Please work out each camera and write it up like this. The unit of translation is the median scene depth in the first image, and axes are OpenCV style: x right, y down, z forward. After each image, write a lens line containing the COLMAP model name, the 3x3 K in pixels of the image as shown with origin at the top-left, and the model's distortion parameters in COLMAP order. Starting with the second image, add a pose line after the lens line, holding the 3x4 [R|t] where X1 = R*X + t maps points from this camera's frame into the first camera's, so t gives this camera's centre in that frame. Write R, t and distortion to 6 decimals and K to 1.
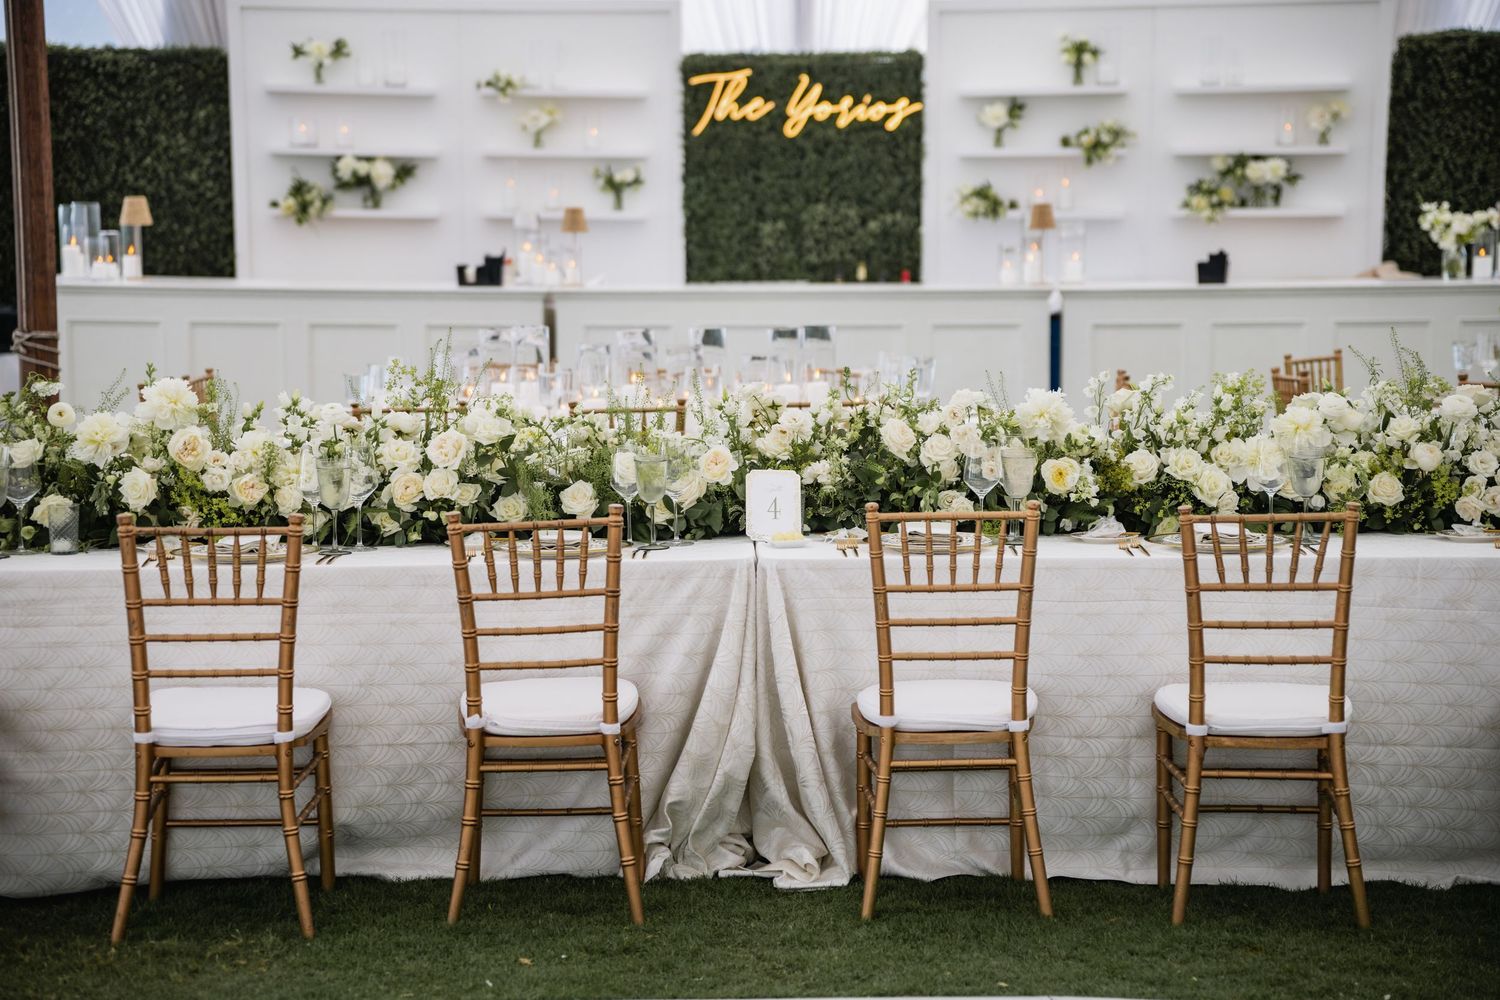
lens RADIAL K [[3775.7, 0, 746.1], [0, 3775.7, 498.1], [0, 0, 1]] dist [0.798963, 0.000000]
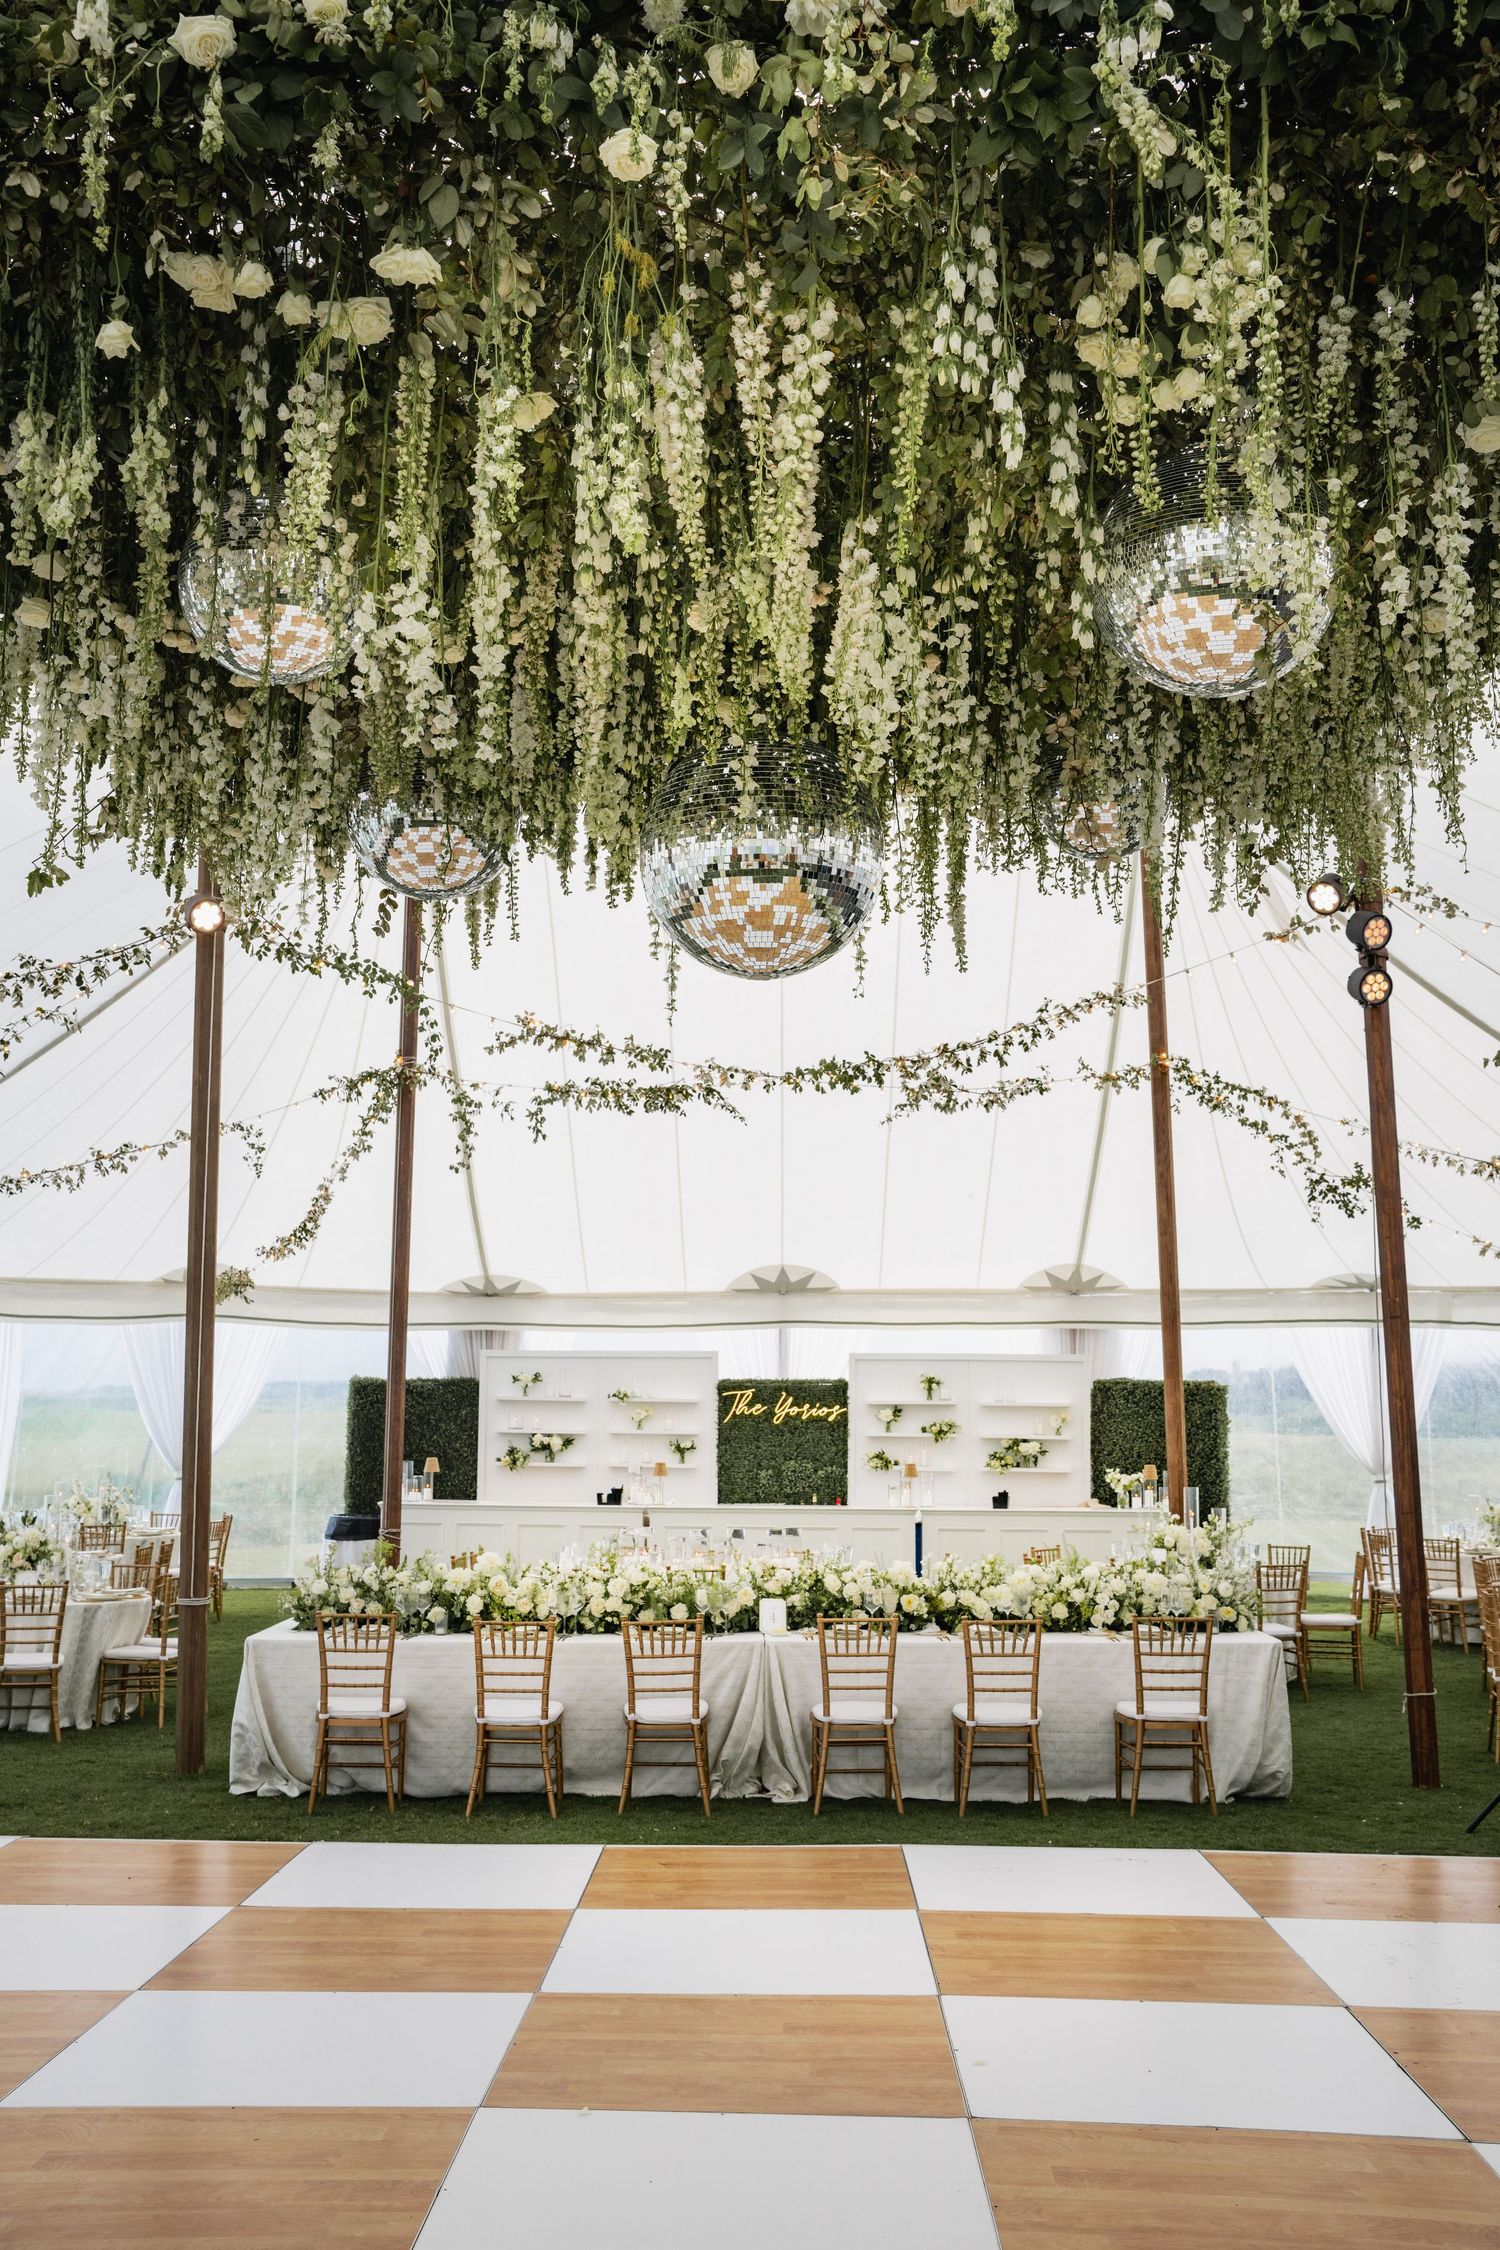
lens RADIAL K [[2198.9, 0, 751.4], [0, 2198.9, 1123.9], [0, 0, 1]] dist [-0.010342, 0.000000]
pose [[0.999944, 0.010592, 0.000518, -0.008027], [-0.010205, 0.974358, -0.224773, 0.010028], [-0.002885, 0.224755, 0.974411, -0.242001]]
